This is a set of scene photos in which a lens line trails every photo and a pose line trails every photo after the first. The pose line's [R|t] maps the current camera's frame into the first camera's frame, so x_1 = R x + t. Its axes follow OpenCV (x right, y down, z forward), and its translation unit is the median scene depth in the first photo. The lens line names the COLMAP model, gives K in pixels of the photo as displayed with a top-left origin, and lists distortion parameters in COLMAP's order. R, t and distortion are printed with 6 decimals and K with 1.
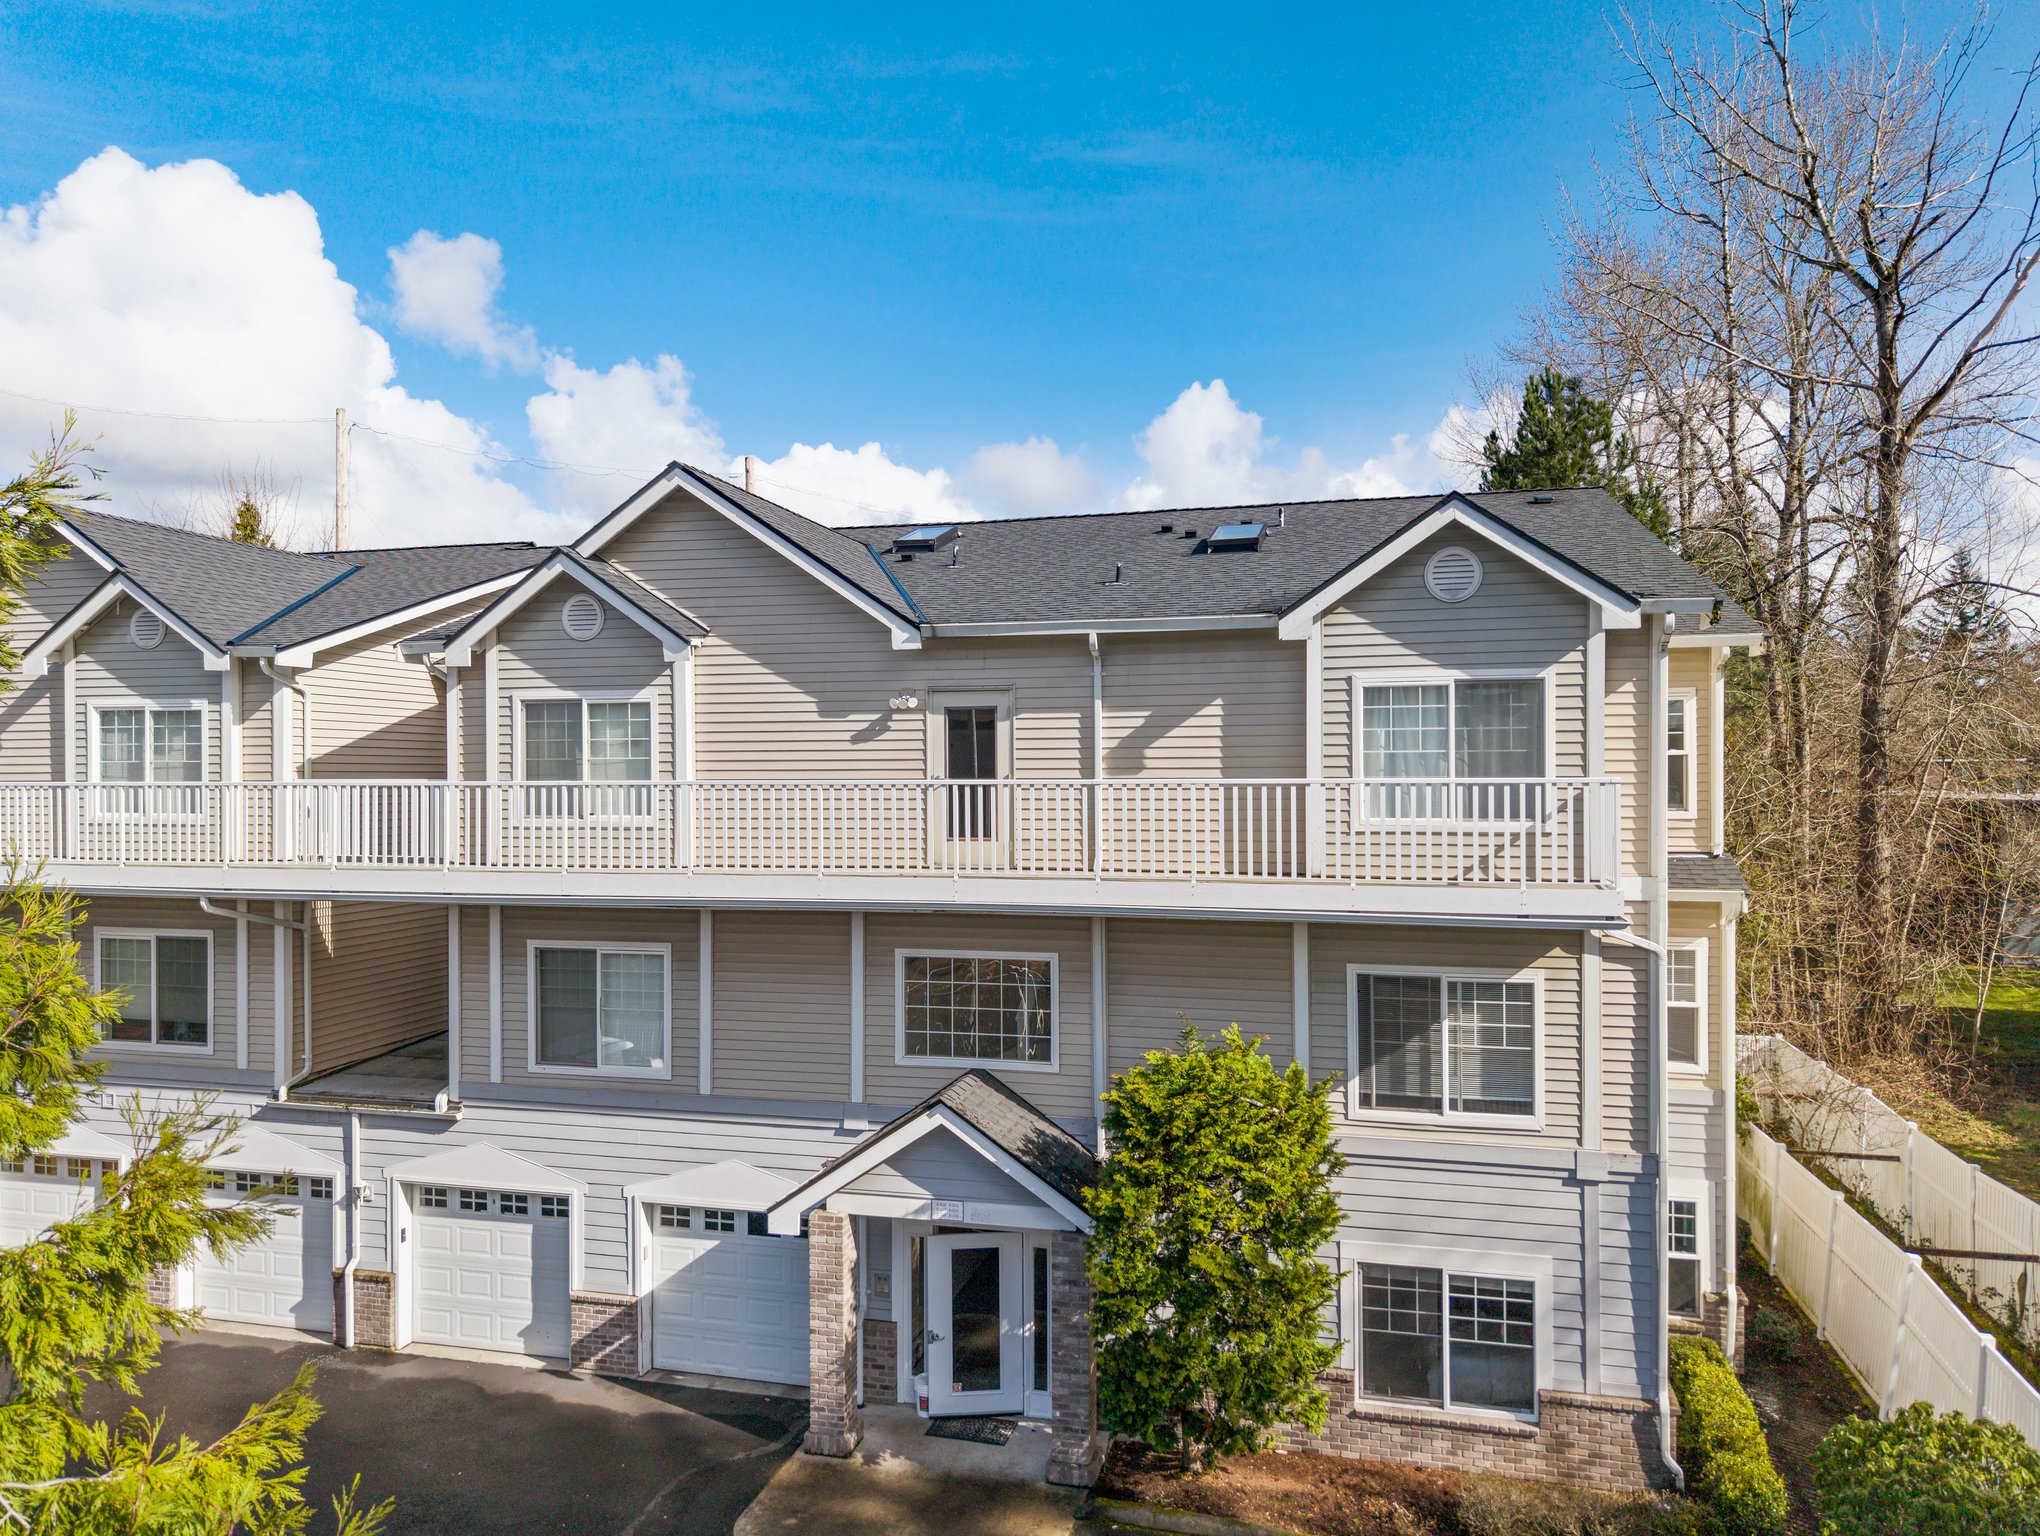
lens RADIAL K [[1383.7, 0, 1023.9], [0, 1383.7, 796.2], [0, 0, 1]] dist [0.069490, -0.083581]
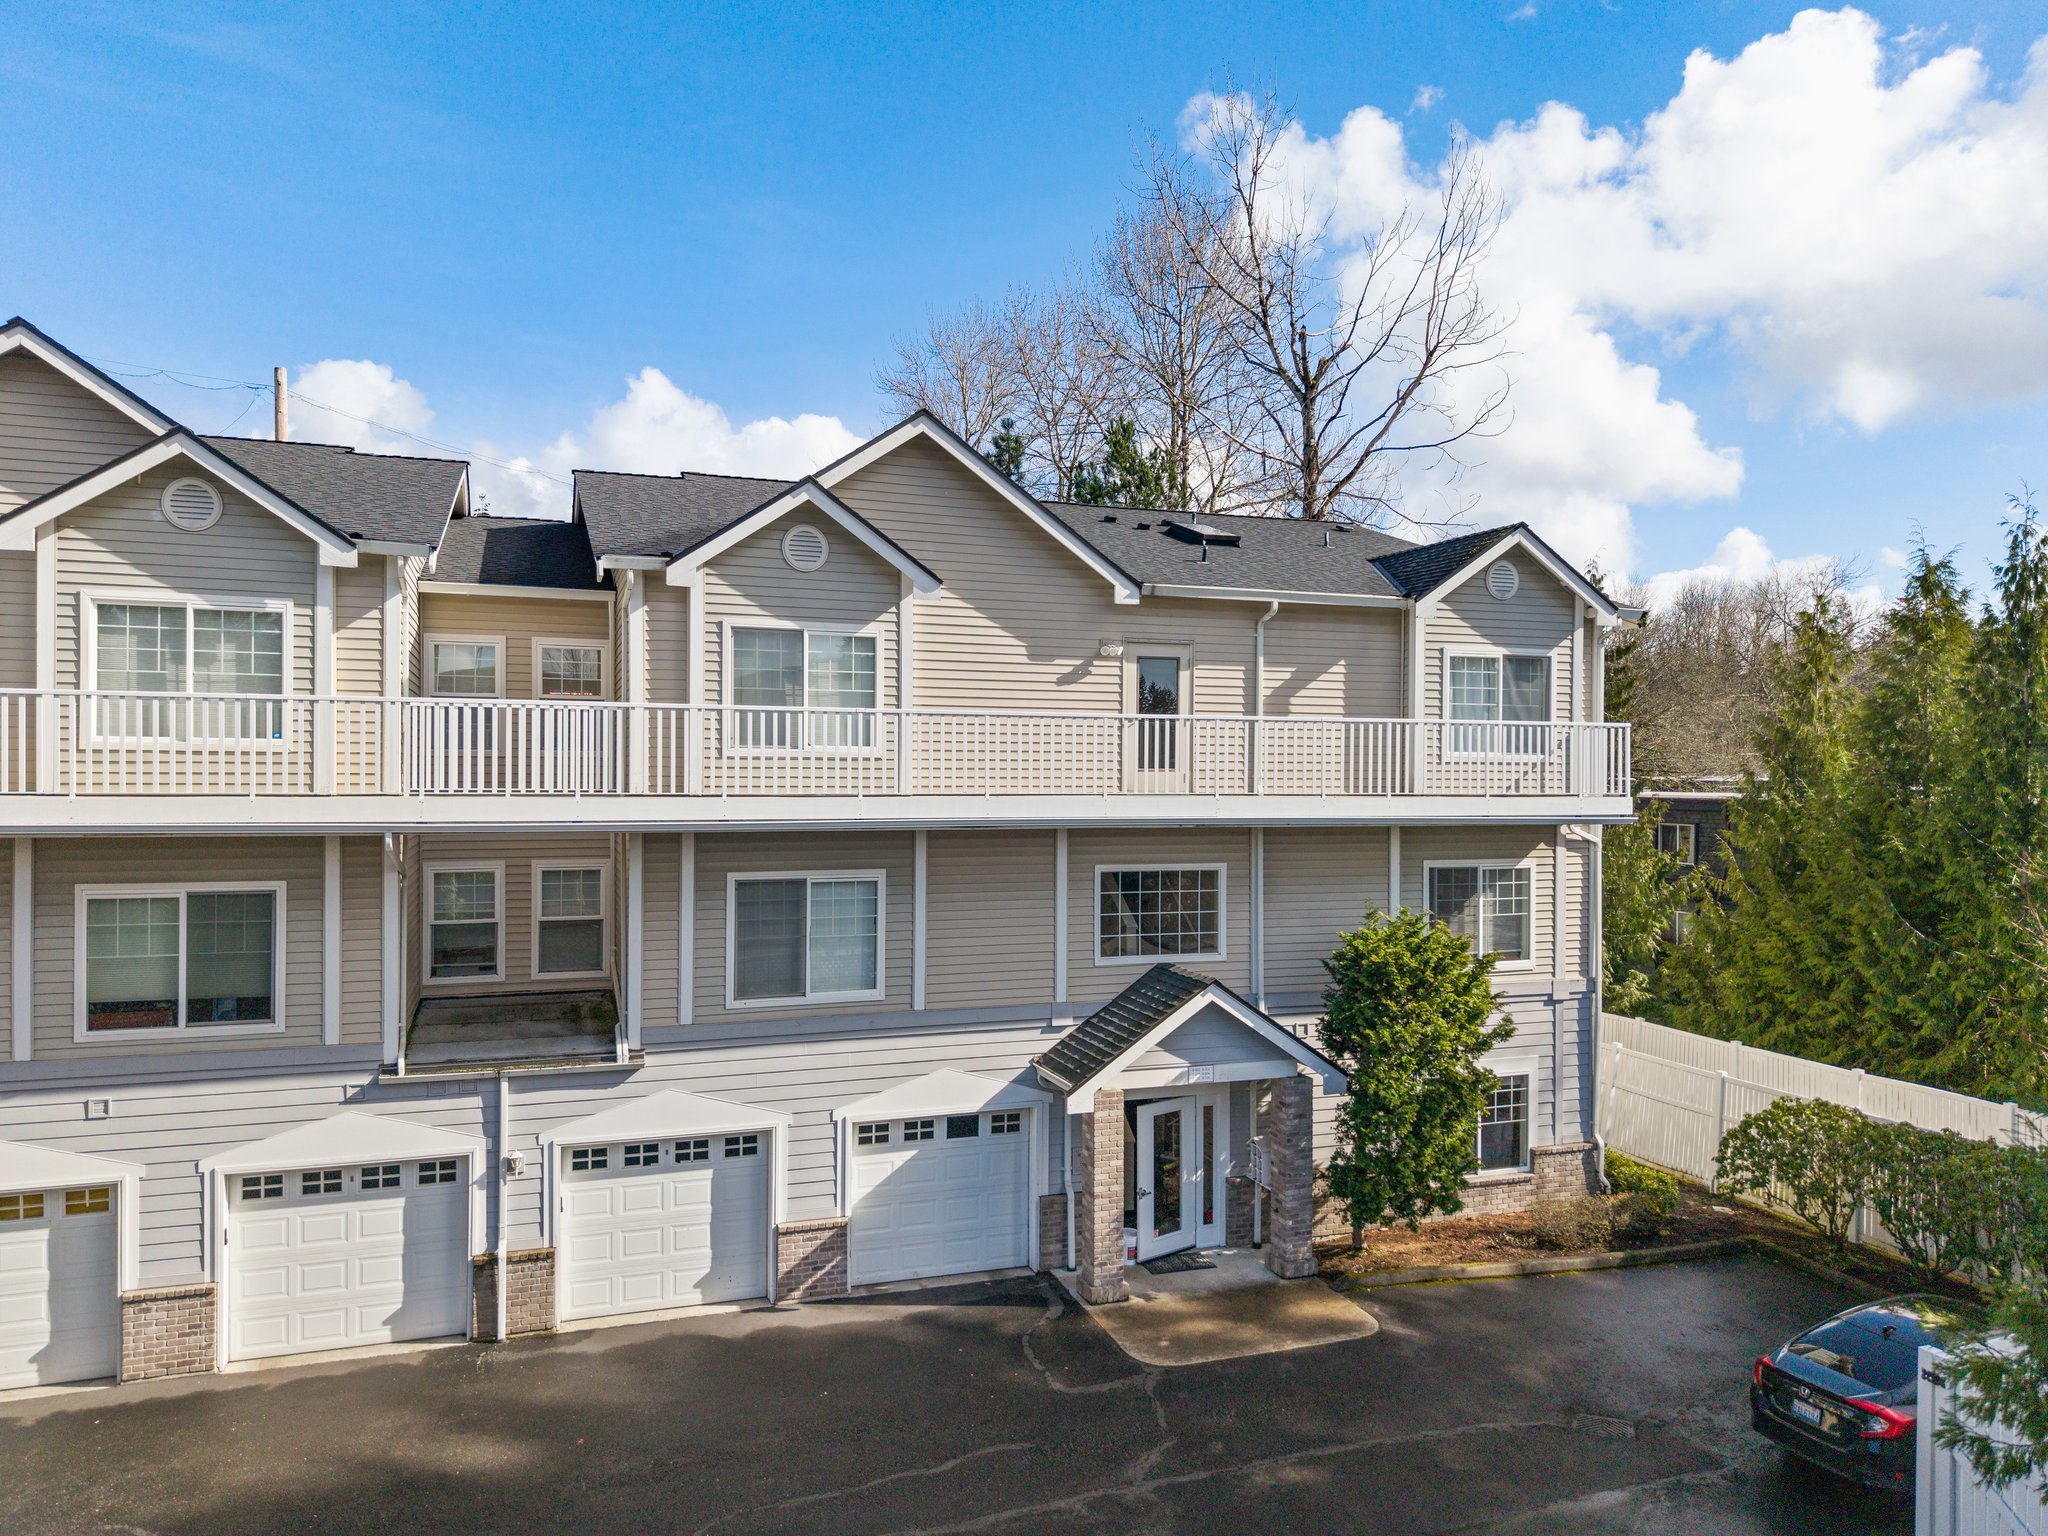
lens RADIAL K [[1389.1, 0, 1028.0], [0, 1389.1, 796.3], [0, 0, 1]] dist [0.069490, -0.083581]
pose [[0.827422, -0.000643, 0.561580, -0.775307], [0.000612, 1.000000, 0.000244, 0.052138], [-0.561580, 0.000142, 0.827422, 0.081420]]
